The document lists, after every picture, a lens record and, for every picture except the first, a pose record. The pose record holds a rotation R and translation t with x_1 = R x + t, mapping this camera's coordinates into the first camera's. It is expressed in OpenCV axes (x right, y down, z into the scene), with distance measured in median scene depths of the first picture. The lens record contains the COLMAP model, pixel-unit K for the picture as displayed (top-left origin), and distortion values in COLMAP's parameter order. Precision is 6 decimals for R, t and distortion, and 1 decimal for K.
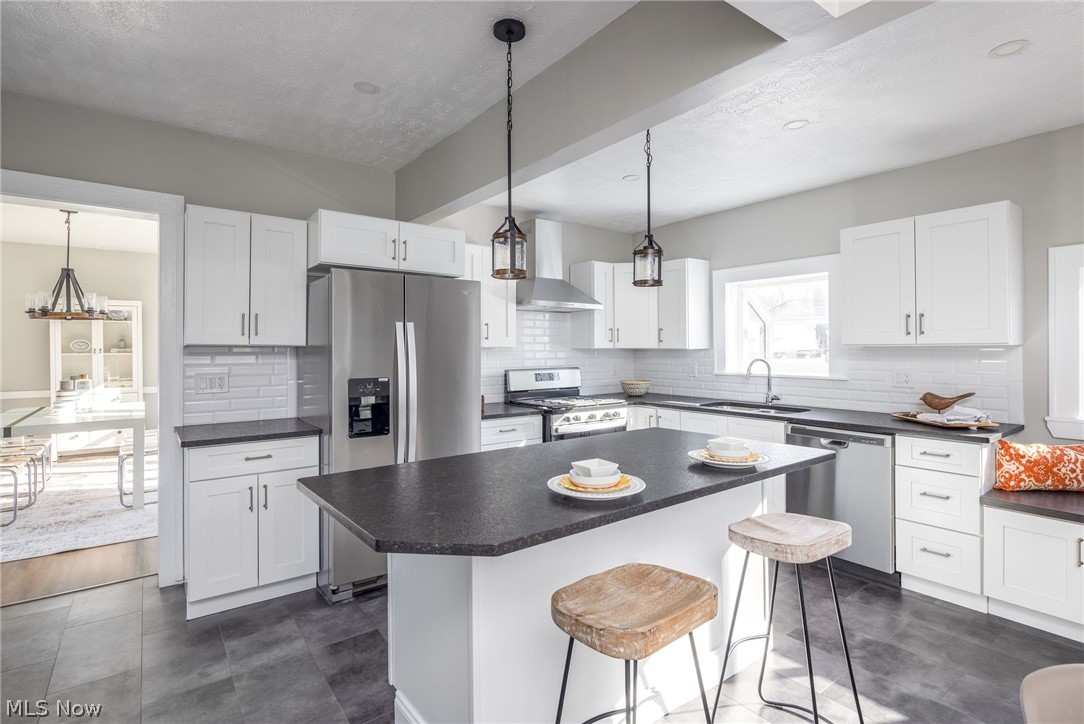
lens RADIAL K [[527.6, 0, 539.8], [0, 527.6, 353.6], [0, 0, 1]] dist [0.002908, -0.004328]
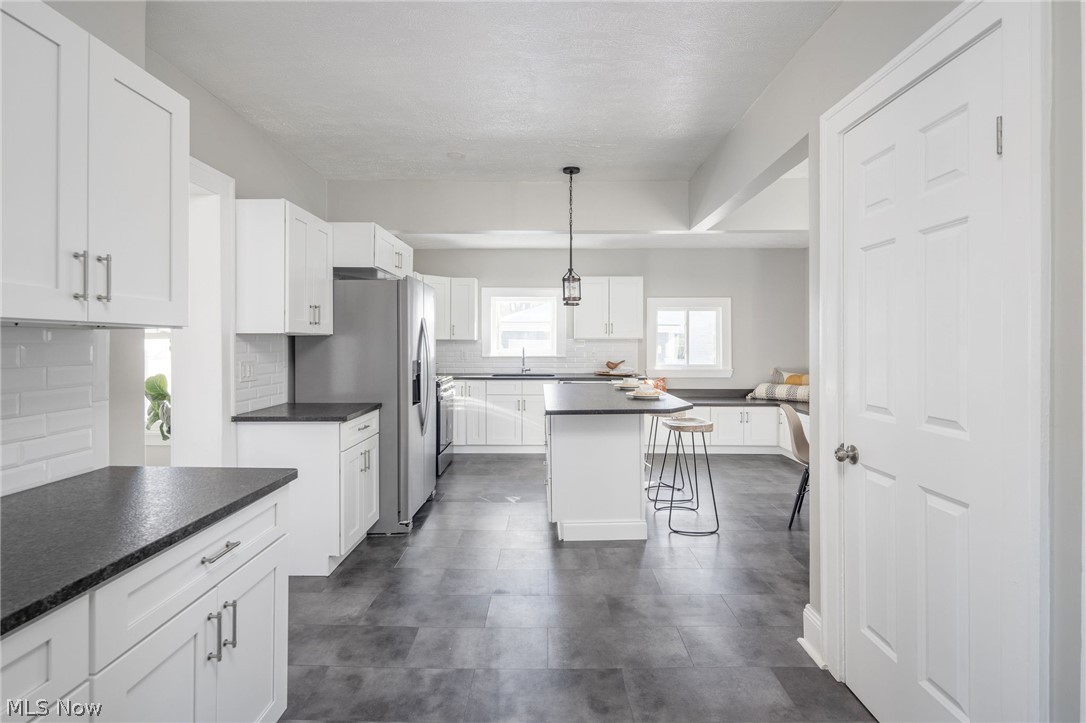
lens RADIAL K [[528.6, 0, 544.4], [0, 528.6, 339.2], [0, 0, 1]] dist [0.002908, -0.004328]
pose [[0.598756, 0.006546, 0.800905, -0.901234], [0.004586, 0.999922, -0.011601, 0.007866], [-0.800918, 0.010620, 0.598679, -0.038476]]
